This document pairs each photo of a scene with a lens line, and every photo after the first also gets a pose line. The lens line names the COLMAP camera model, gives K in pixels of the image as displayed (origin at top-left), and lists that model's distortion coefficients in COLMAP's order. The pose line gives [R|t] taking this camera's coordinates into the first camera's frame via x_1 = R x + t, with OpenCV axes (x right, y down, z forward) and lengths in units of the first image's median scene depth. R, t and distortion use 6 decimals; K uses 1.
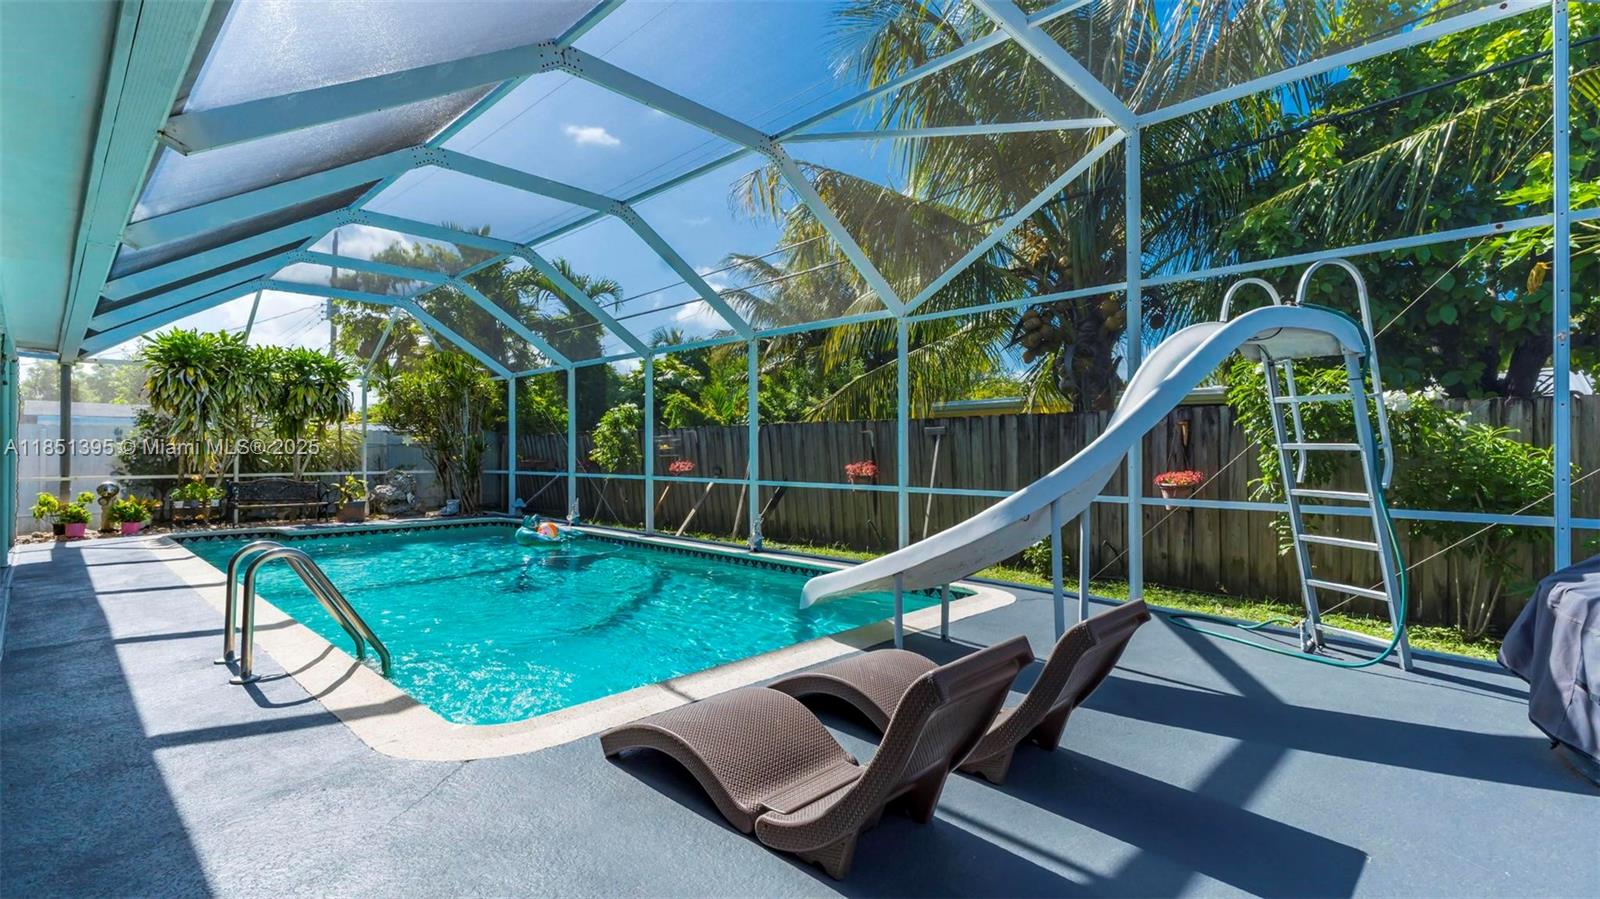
lens RADIAL K [[713.5, 0, 800.8], [0, 713.5, 443.4], [0, 0, 1]] dist [0.034229, 0.000103]
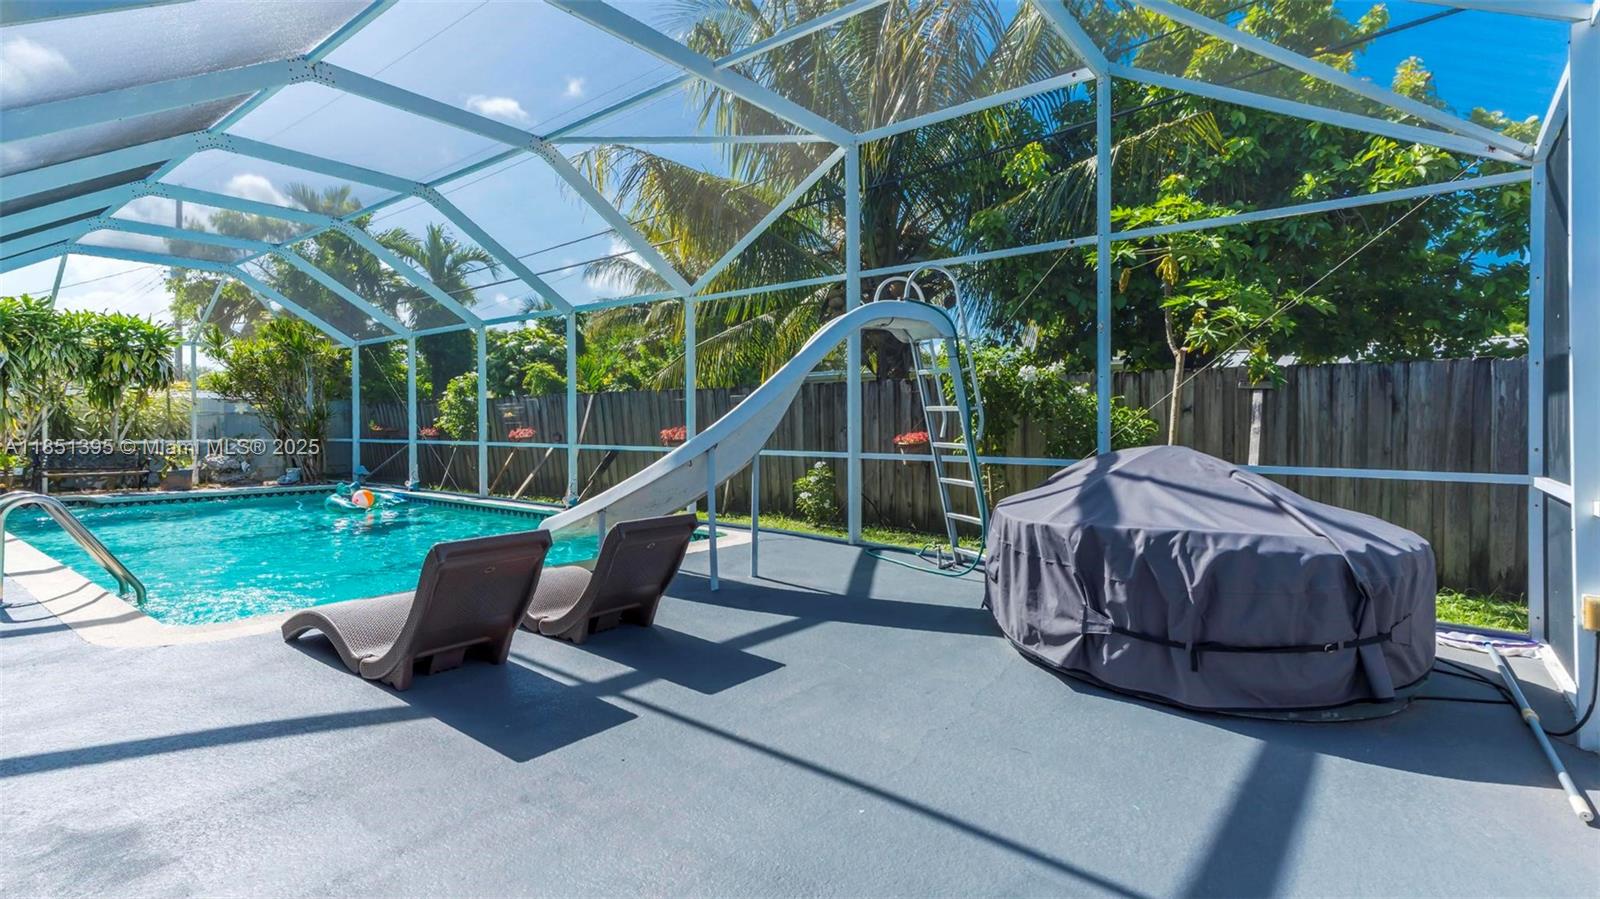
lens RADIAL K [[737.9, 0, 804.5], [0, 737.9, 424.3], [0, 0, 1]] dist [0.035093, -0.001146]
pose [[0.995082, -0.002272, 0.099032, 0.137190], [0.000962, 0.999911, 0.013274, 0.005689], [-0.099054, -0.013114, 0.994996, -0.116598]]
